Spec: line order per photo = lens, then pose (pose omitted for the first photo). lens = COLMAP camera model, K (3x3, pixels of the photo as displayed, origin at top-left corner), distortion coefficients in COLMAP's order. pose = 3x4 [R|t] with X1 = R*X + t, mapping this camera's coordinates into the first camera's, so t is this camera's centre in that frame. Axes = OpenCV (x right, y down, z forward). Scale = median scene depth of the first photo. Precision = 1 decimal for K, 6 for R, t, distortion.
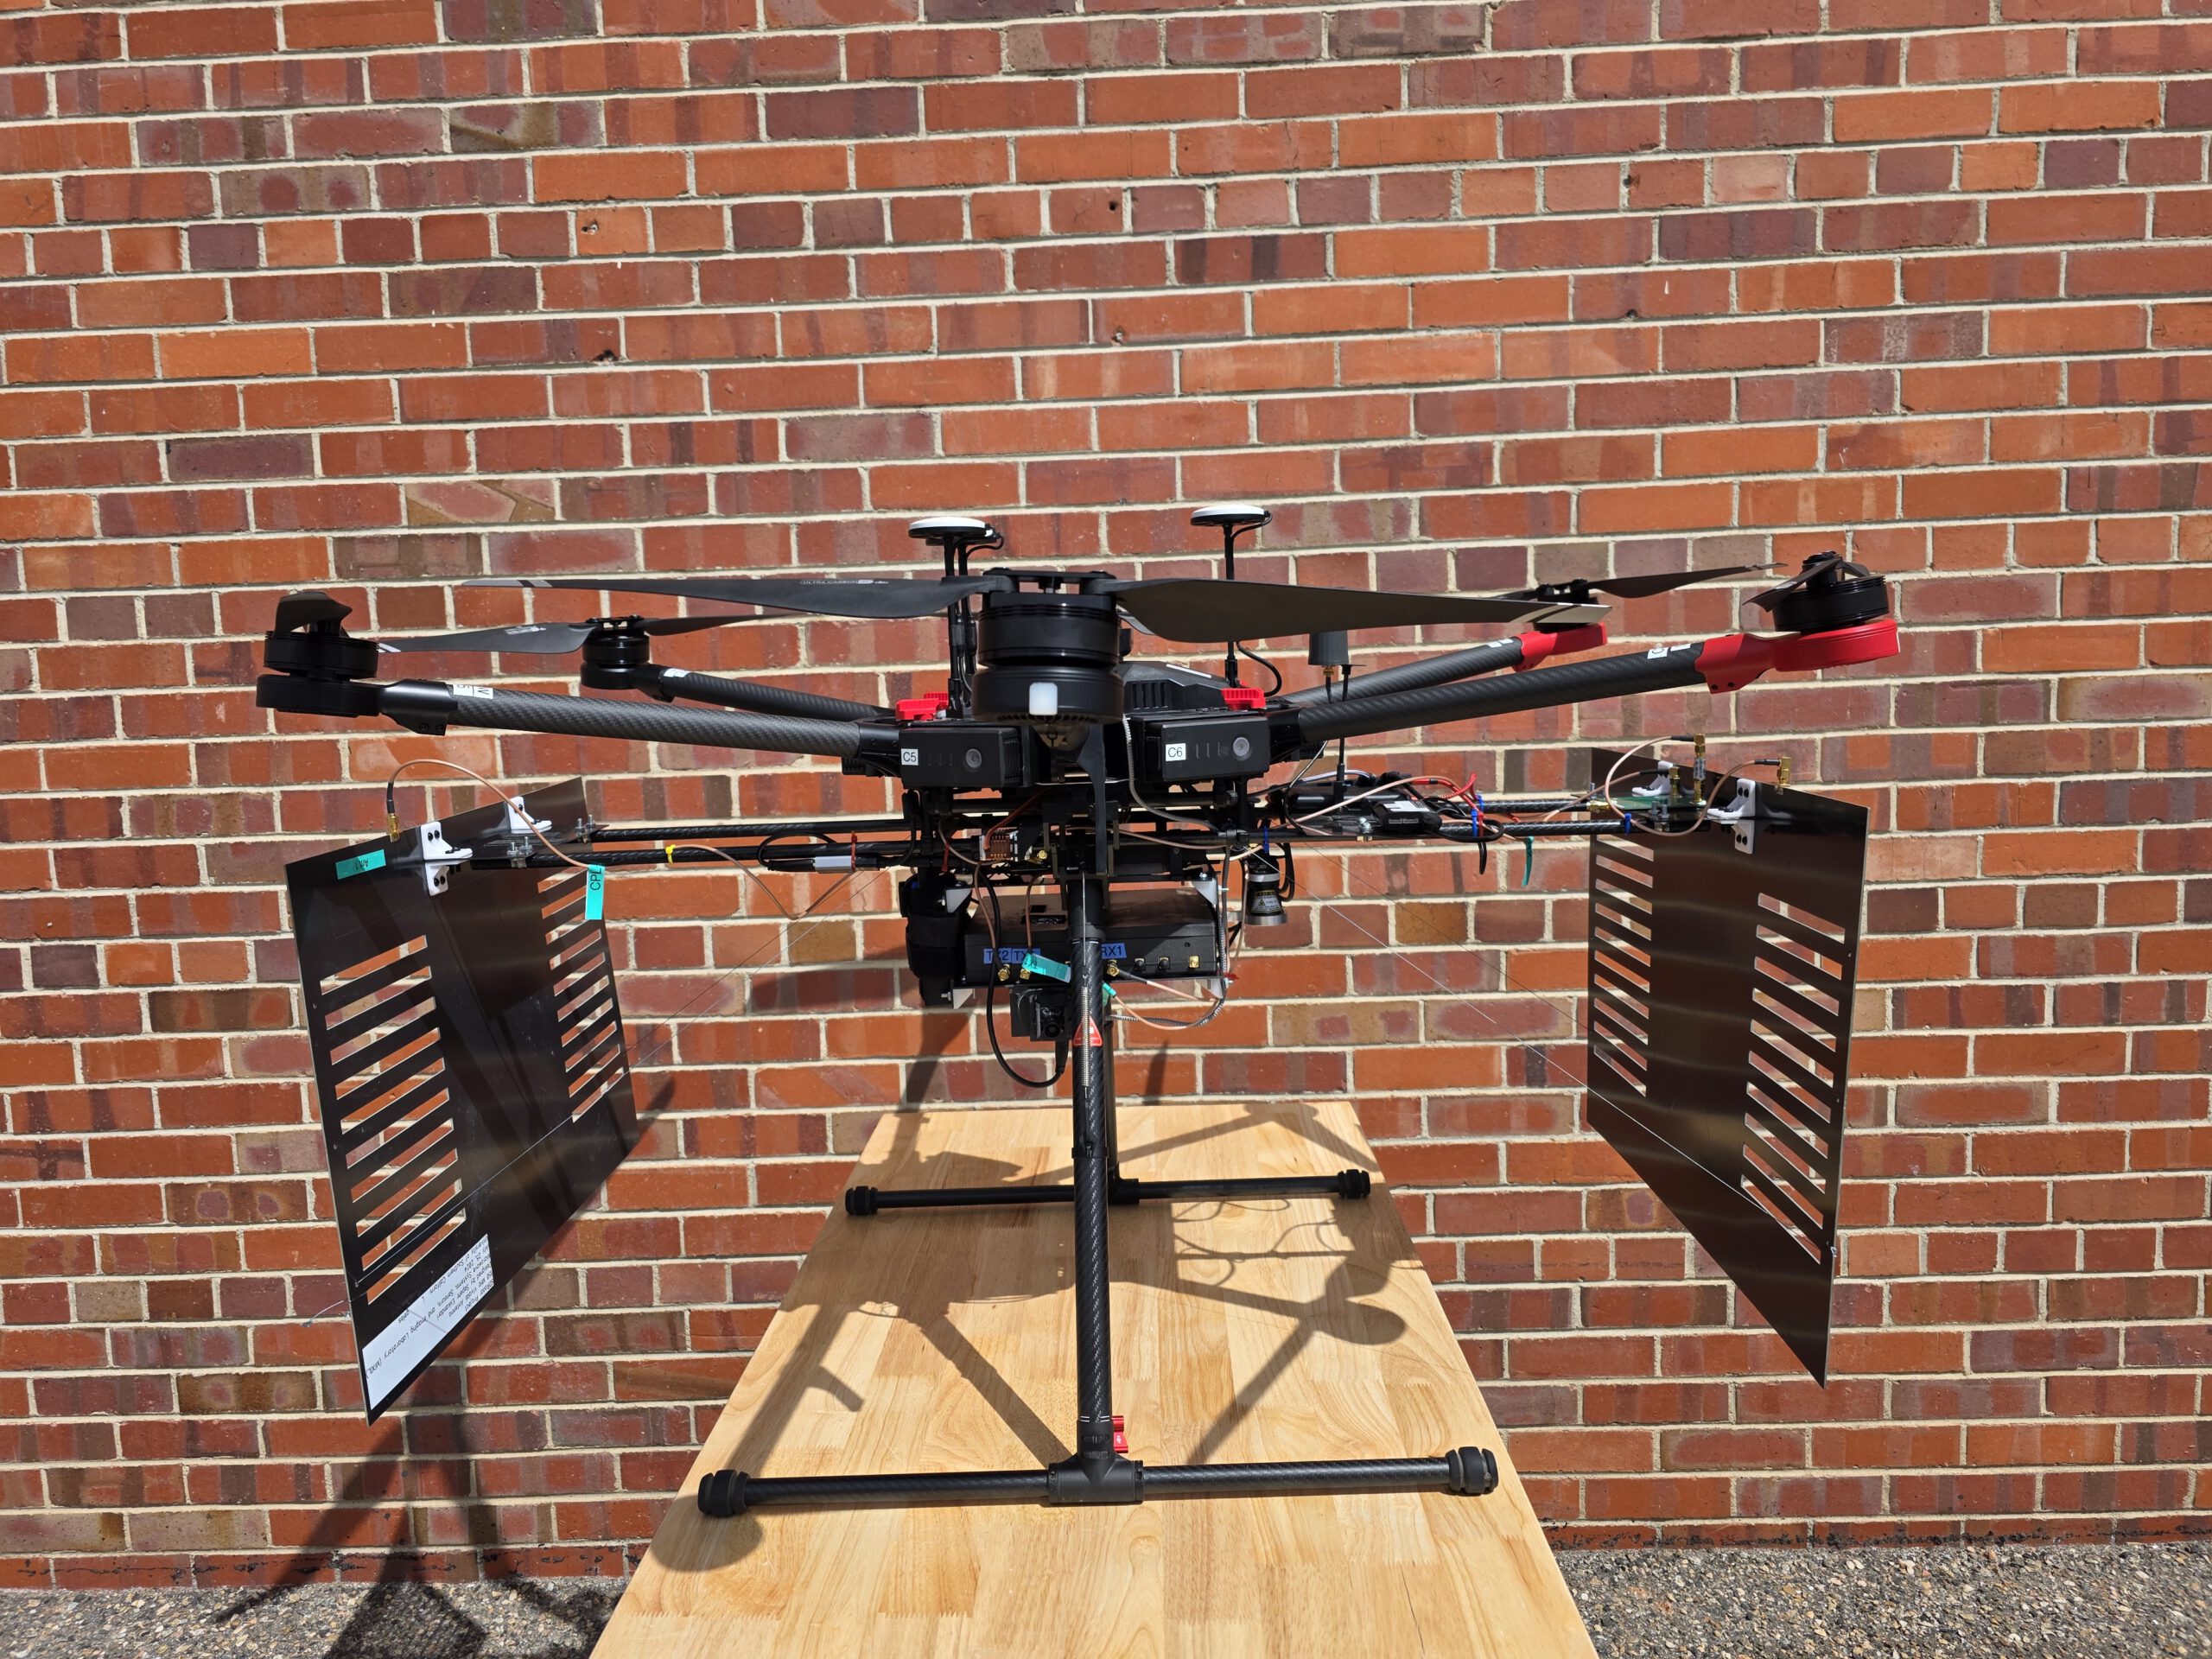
lens RADIAL K [[1487.8, 0, 1095.8], [0, 1487.8, 775.4], [0, 0, 1]] dist [0.047859, -0.046429]
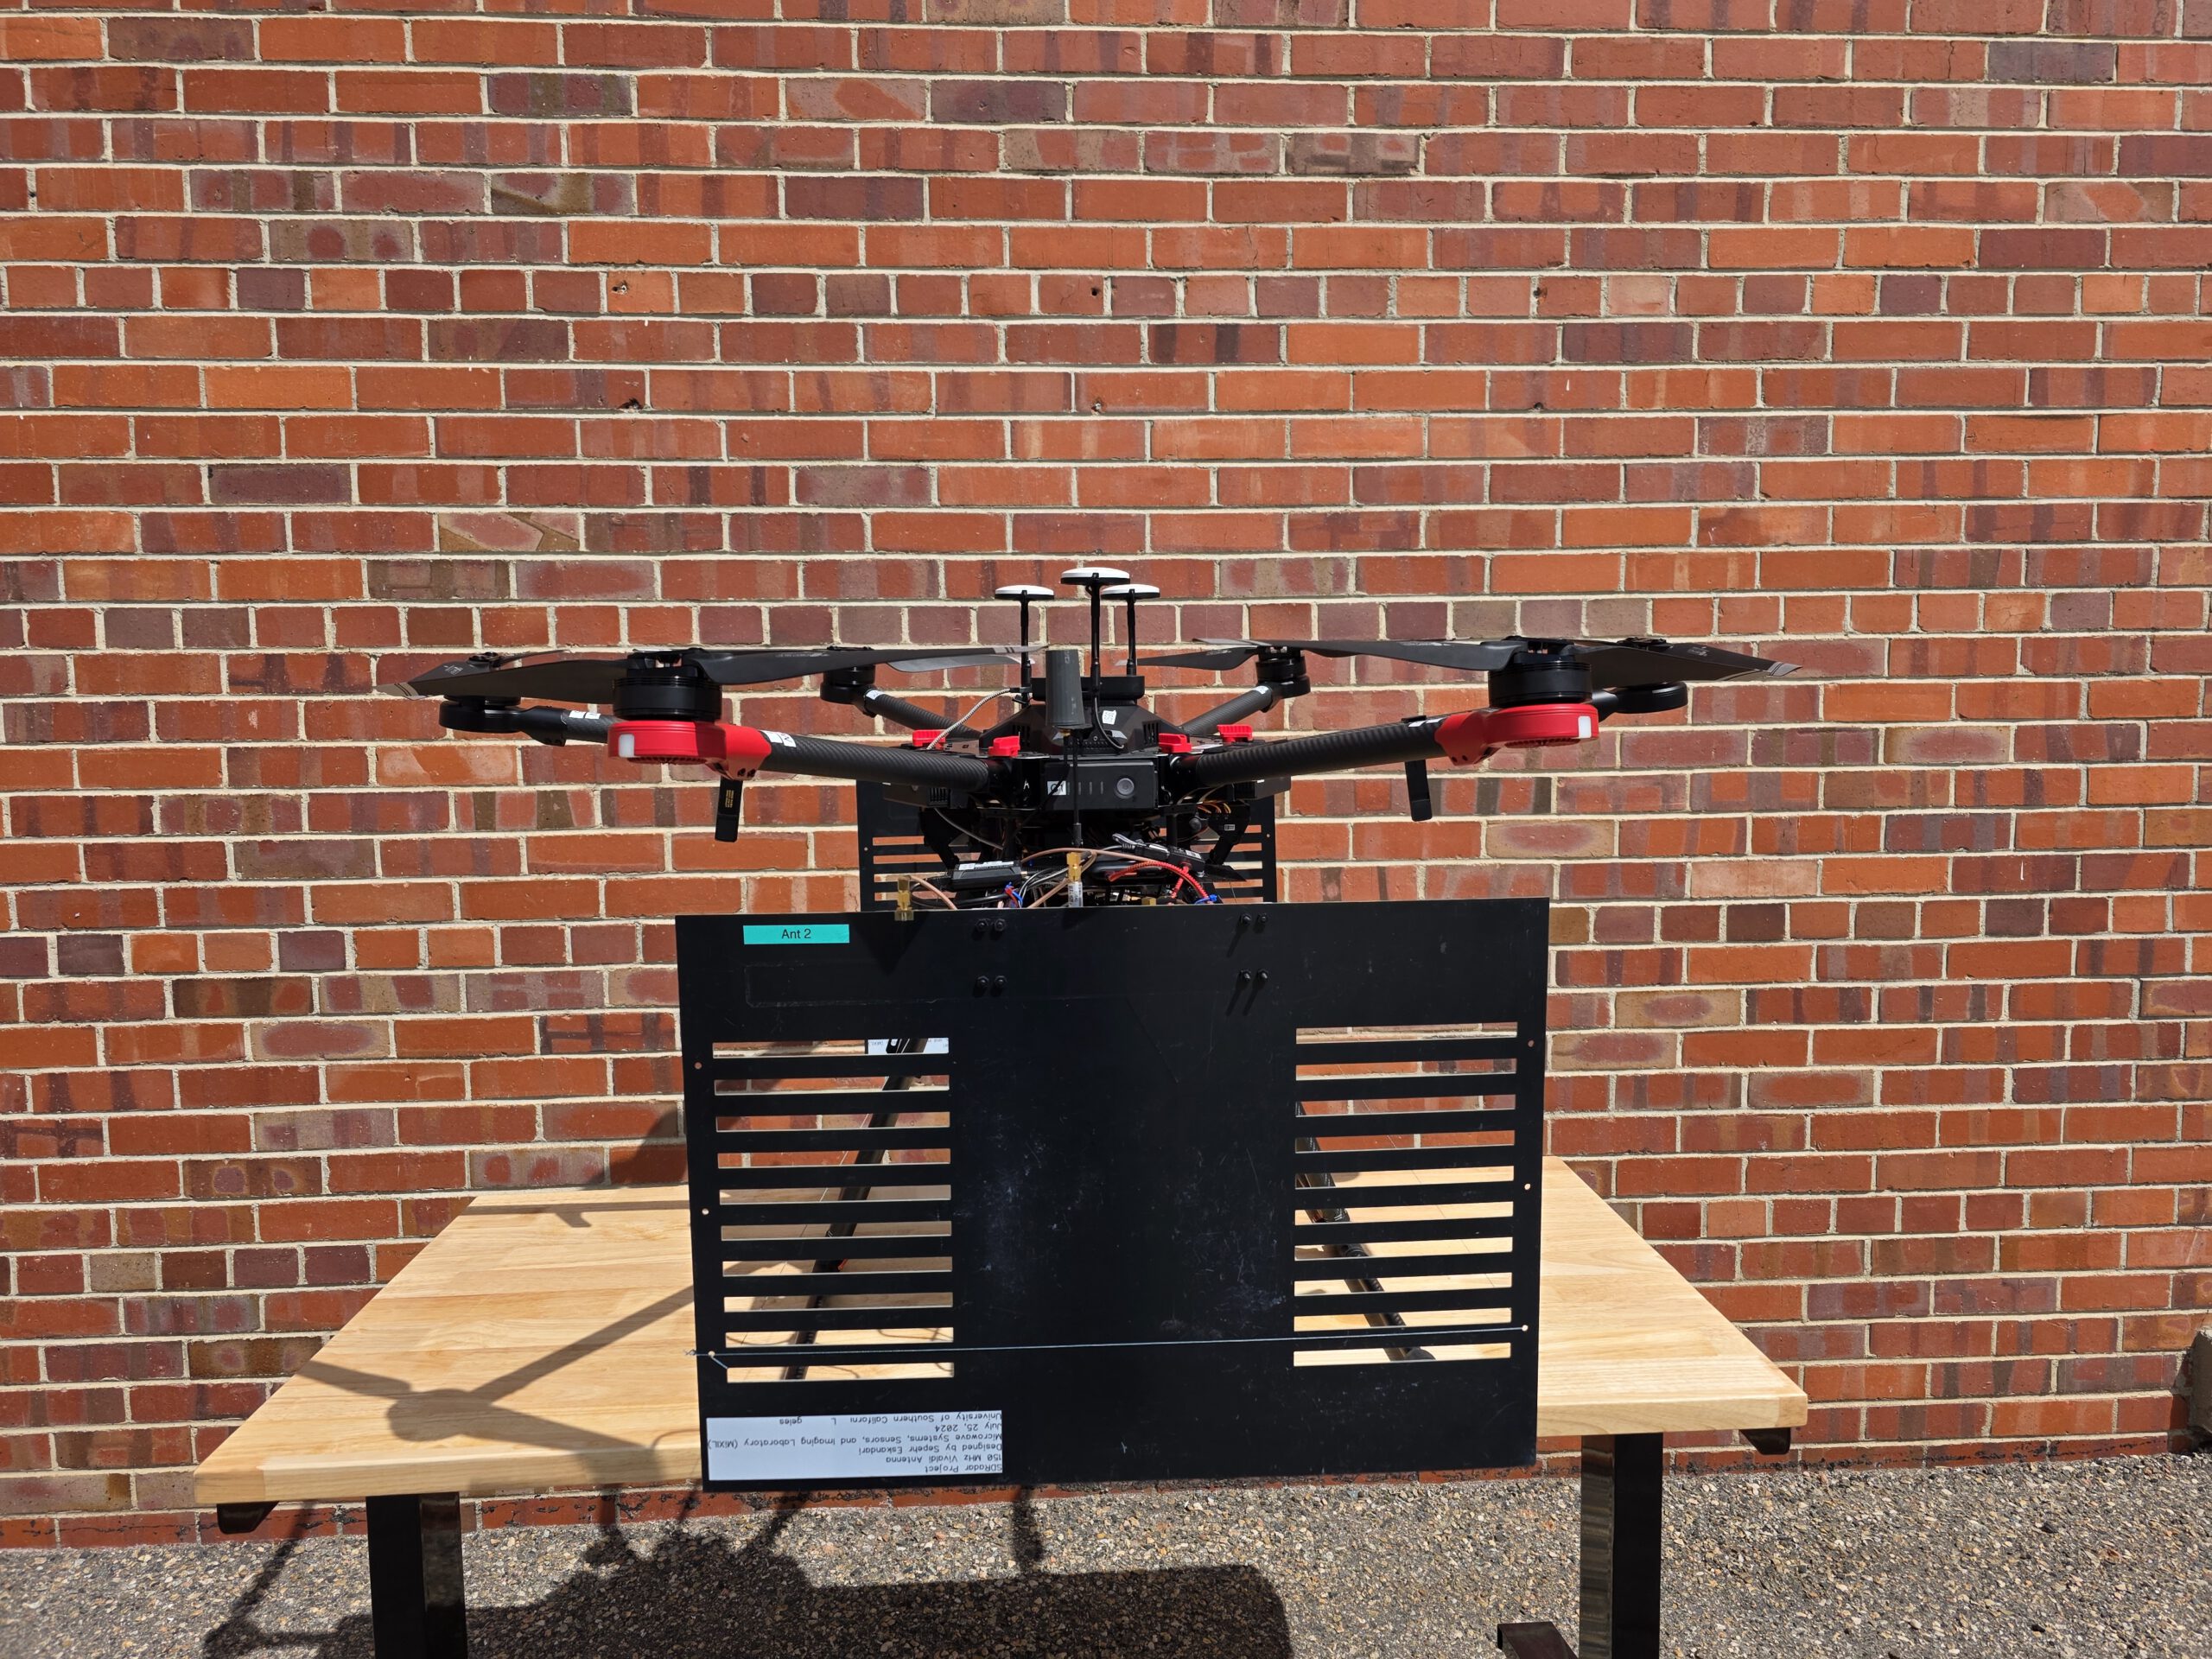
lens RADIAL K [[1487.8, 0, 1144.2], [0, 1487.8, 786.6], [0, 0, 1]] dist [0.047859, -0.046429]
pose [[0.996319, 0.020037, 0.083344, -0.037904], [-0.019206, 0.999758, -0.010764, 0.005689], [-0.083539, 0.009123, 0.996463, -0.126591]]
